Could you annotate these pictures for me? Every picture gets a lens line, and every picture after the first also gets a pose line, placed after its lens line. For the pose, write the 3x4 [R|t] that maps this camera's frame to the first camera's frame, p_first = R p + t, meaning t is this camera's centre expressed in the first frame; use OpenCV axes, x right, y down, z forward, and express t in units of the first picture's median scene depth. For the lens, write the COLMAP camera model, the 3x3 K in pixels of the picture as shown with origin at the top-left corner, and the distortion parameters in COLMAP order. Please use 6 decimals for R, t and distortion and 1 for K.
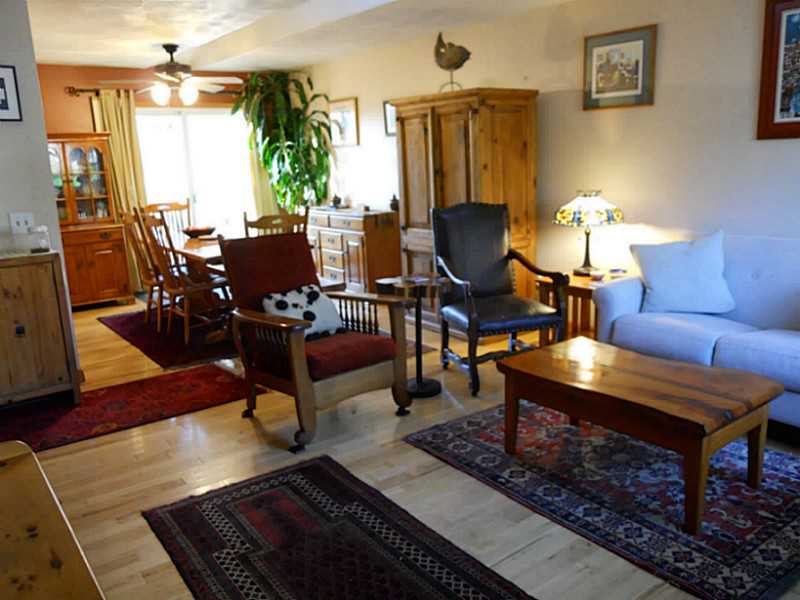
lens RADIAL K [[654.0, 0, 401.9], [0, 654.0, 301.9], [0, 0, 1]] dist [-0.025564, -0.004319]
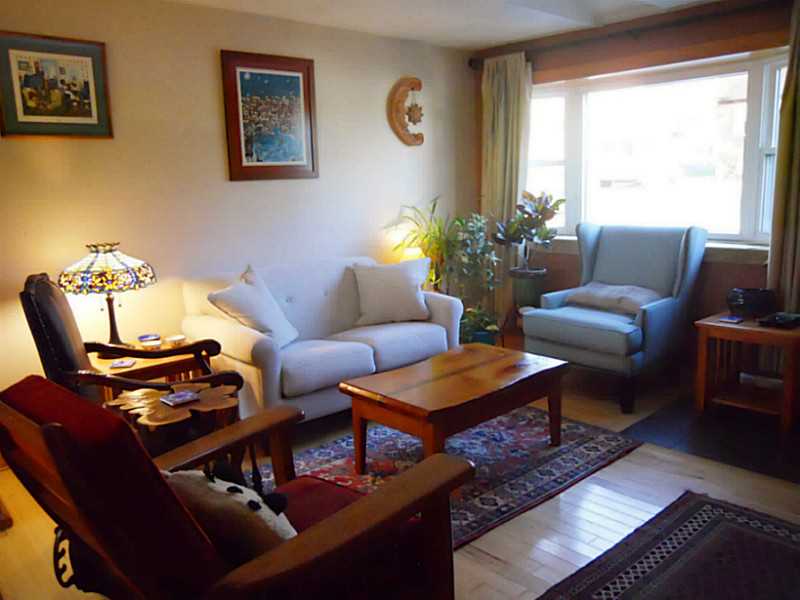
lens RADIAL K [[654.0, 0, 401.1], [0, 654.0, 297.9], [0, 0, 1]] dist [-0.025564, -0.004319]
pose [[-0.085168, -0.132557, 0.987509, -0.581828], [0.253750, 0.955545, 0.150151, -0.163341], [-0.963513, 0.263369, -0.047746, 0.865750]]
